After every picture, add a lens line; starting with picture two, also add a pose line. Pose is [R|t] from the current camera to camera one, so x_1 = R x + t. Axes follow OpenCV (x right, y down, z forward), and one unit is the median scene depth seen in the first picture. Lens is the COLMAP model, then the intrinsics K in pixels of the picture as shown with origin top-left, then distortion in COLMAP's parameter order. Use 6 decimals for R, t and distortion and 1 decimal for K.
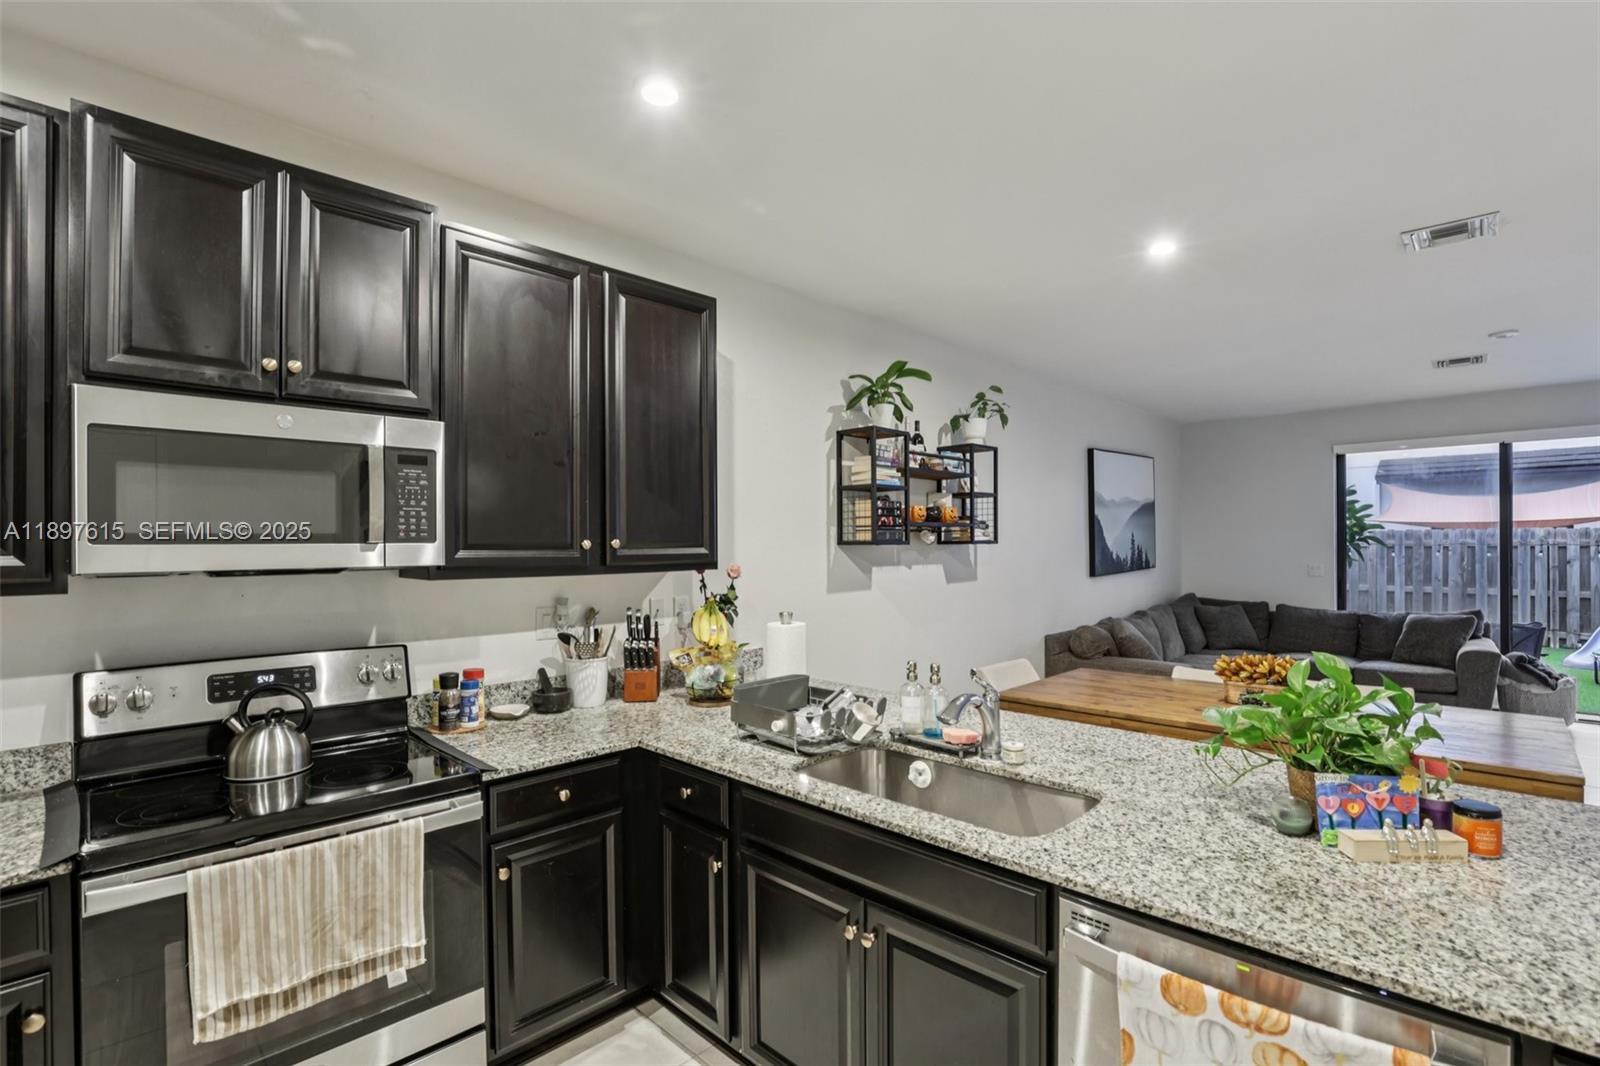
lens RADIAL K [[735.6, 0, 813.6], [0, 735.6, 544.6], [0, 0, 1]] dist [-0.035195, 0.007270]
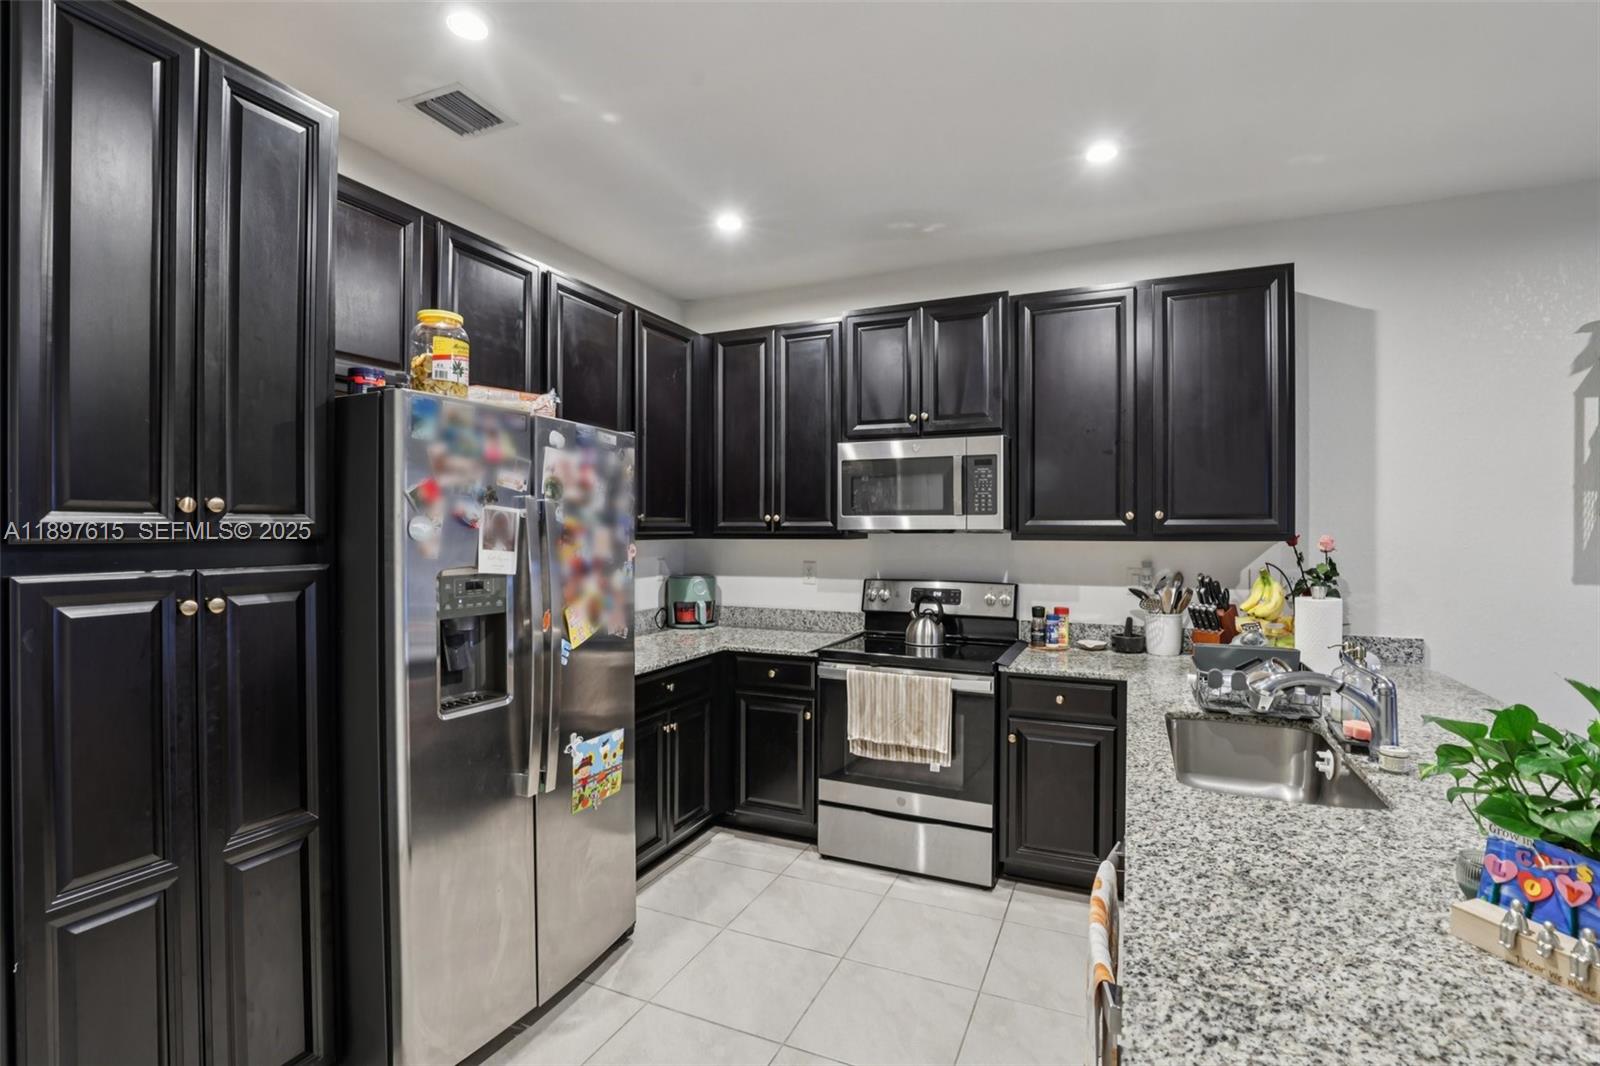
lens RADIAL K [[735.6, 0, 812.5], [0, 735.6, 533.6], [0, 0, 1]] dist [-0.035195, 0.007270]
pose [[0.347285, 0.011231, -0.937692, 0.858295], [-0.003541, 0.999937, 0.010665, 0.024328], [0.937753, -0.000383, 0.347303, 0.108162]]
